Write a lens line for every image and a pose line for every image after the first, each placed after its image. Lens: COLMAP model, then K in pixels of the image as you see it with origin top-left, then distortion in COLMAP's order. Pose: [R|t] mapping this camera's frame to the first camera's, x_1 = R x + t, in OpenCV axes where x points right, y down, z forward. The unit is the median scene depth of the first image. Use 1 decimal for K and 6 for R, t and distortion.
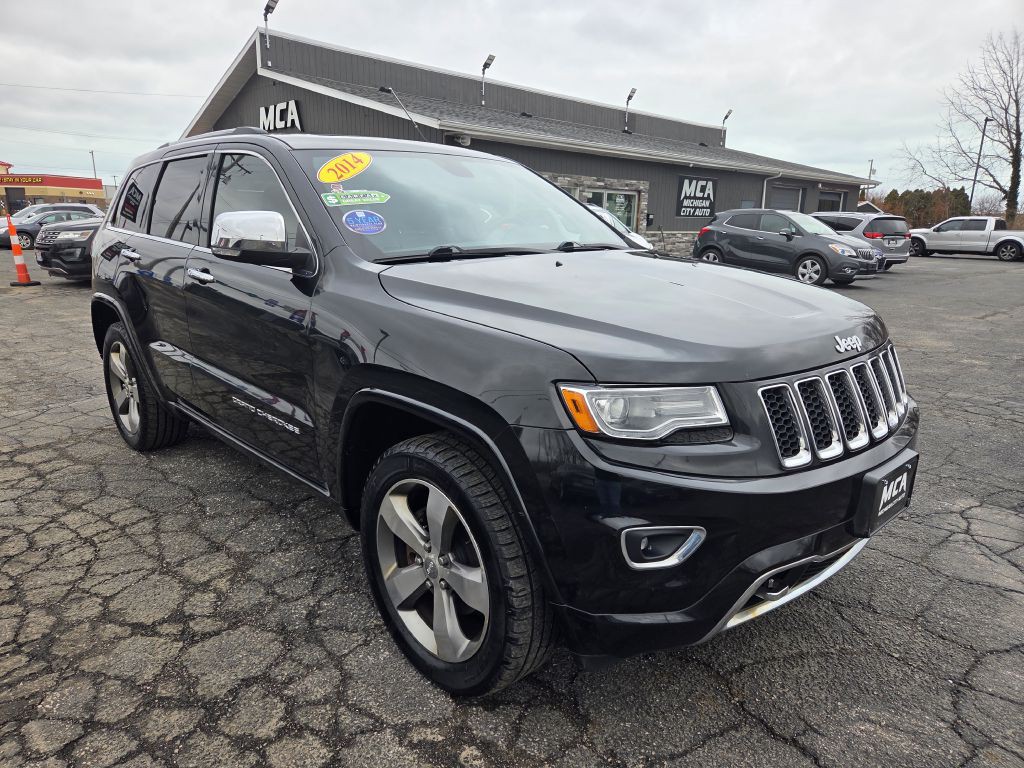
lens RADIAL K [[693.4, 0, 506.7], [0, 693.4, 398.9], [0, 0, 1]] dist [0.072863, -0.059111]
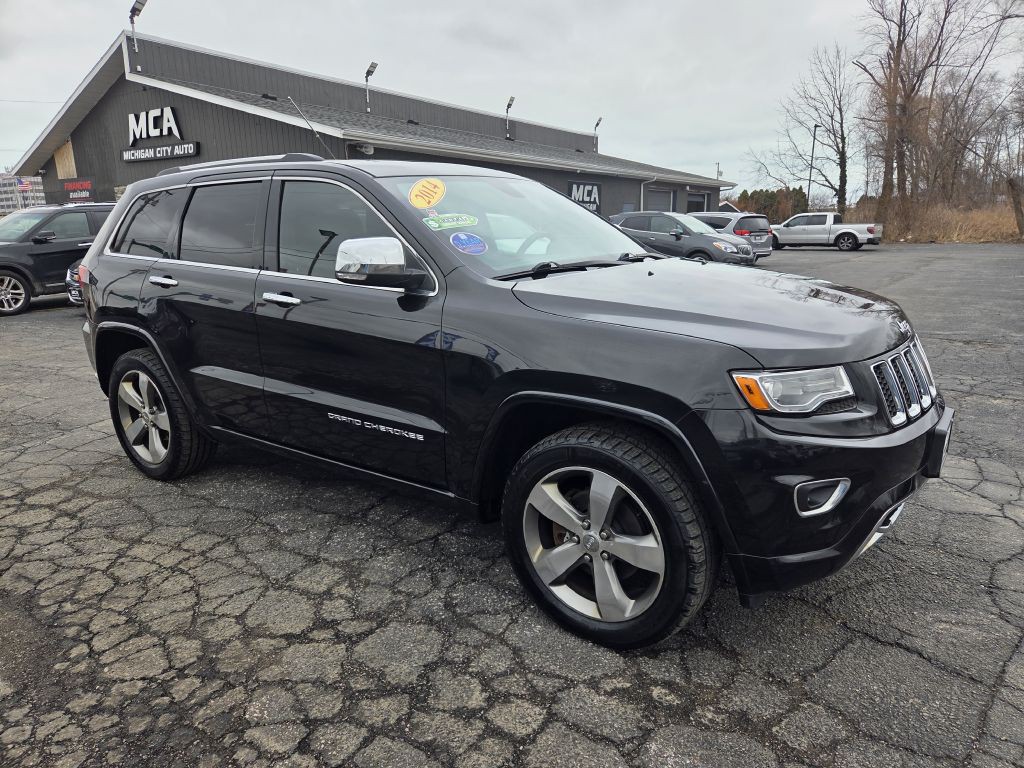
lens RADIAL K [[693.4, 0, 522.1], [0, 693.4, 398.3], [0, 0, 1]] dist [0.072863, -0.059111]
pose [[0.979254, -0.076466, 0.187656, -0.342732], [0.077606, 0.996983, 0.001273, -0.004478], [-0.187187, 0.013317, 0.982234, -0.089049]]
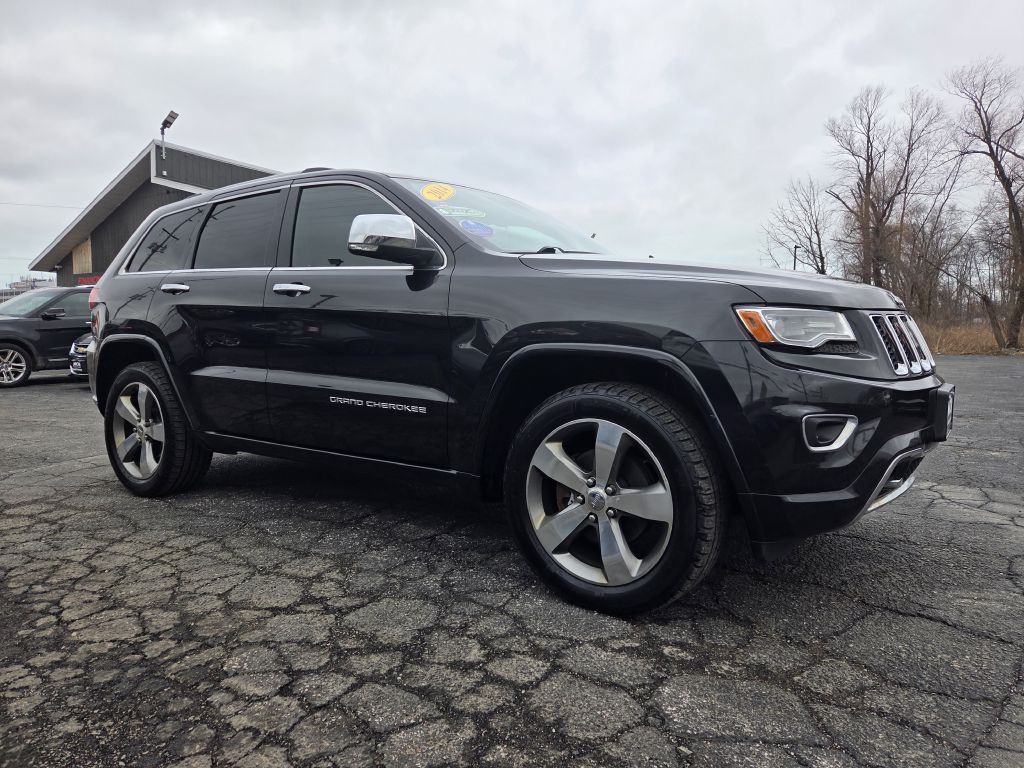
lens RADIAL K [[693.4, 0, 528.0], [0, 693.4, 376.2], [0, 0, 1]] dist [0.072863, -0.059111]
pose [[0.977014, -0.024900, 0.211717, -0.366370], [0.065462, 0.980213, -0.186808, 0.204282], [-0.202876, 0.196374, 0.959312, -0.068508]]
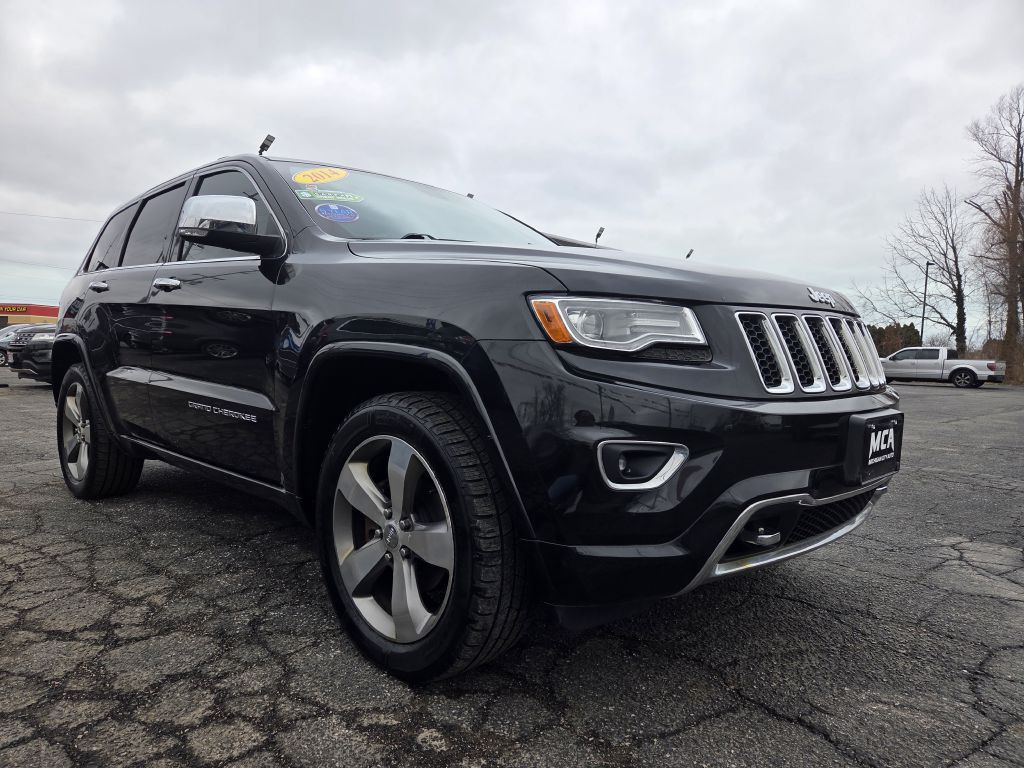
lens RADIAL K [[693.4, 0, 507.1], [0, 693.4, 397.1], [0, 0, 1]] dist [0.072863, -0.059111]
pose [[0.999388, 0.007672, 0.034127, 0.008035], [-0.000999, 0.981515, -0.191385, 0.196147], [-0.034964, 0.191233, 0.980922, 0.057515]]
